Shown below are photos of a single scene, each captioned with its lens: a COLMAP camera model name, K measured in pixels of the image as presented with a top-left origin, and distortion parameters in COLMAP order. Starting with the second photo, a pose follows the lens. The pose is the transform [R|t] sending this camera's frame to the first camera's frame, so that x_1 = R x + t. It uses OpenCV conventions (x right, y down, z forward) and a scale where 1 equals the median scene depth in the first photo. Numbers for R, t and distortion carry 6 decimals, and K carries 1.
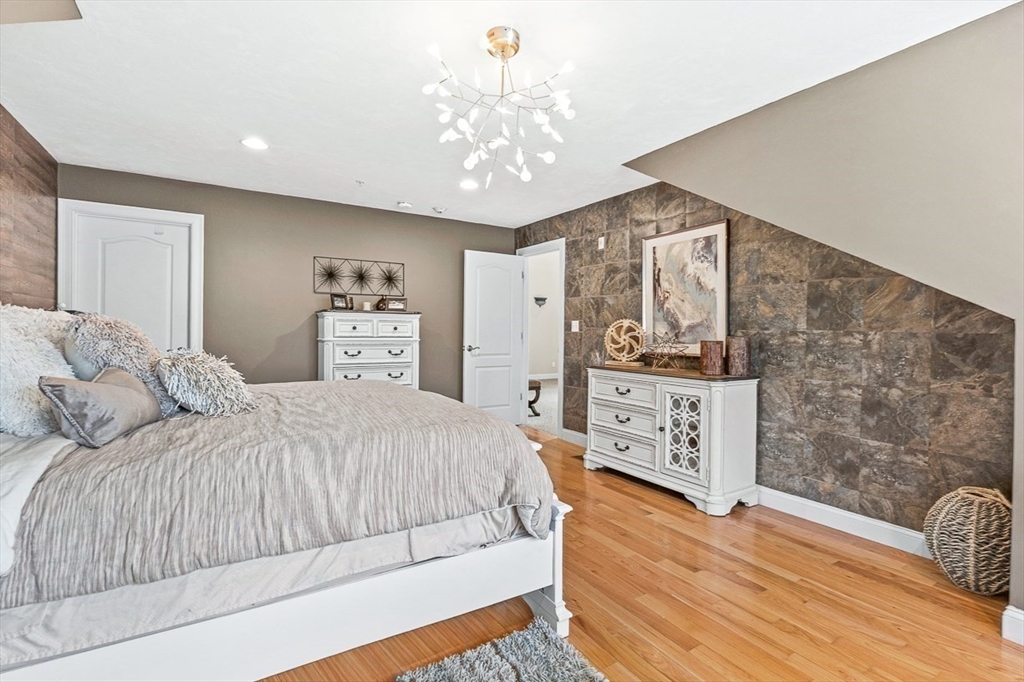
lens RADIAL K [[459.2, 0, 514.1], [0, 459.2, 339.3], [0, 0, 1]] dist [-0.001640, -0.000549]
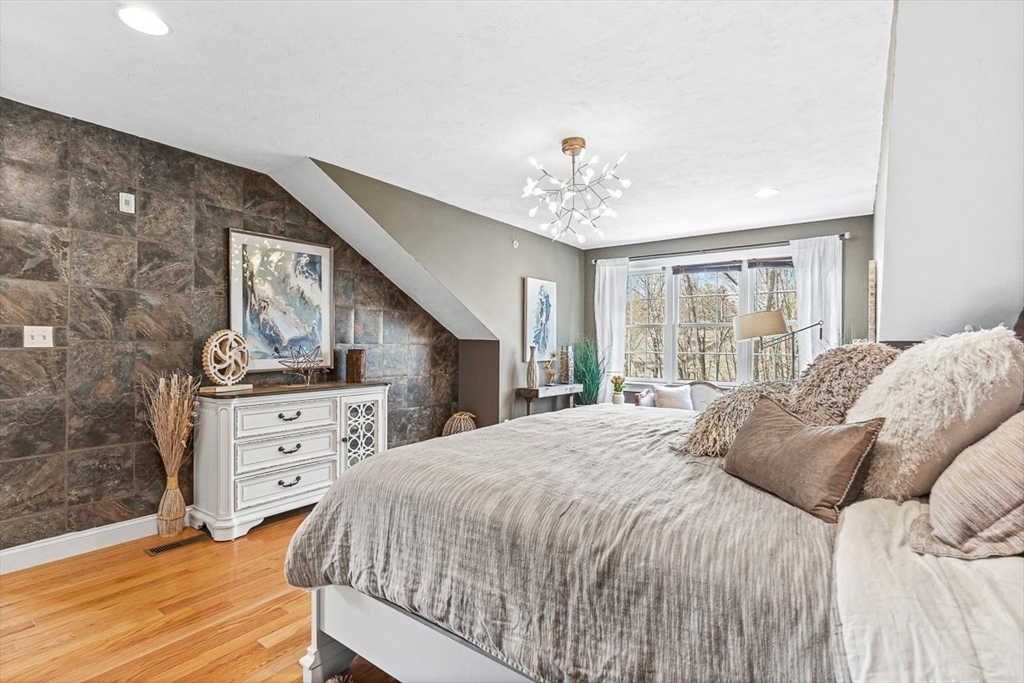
lens RADIAL K [[475.7, 0, 512.0], [0, 475.7, 341.5], [0, 0, 1]] dist [0.002058, 0.000144]
pose [[-0.354376, -0.012299, 0.935022, -0.746058], [0.005529, 0.999868, 0.015248, -0.038297], [-0.935087, 0.010574, -0.354261, 0.936002]]
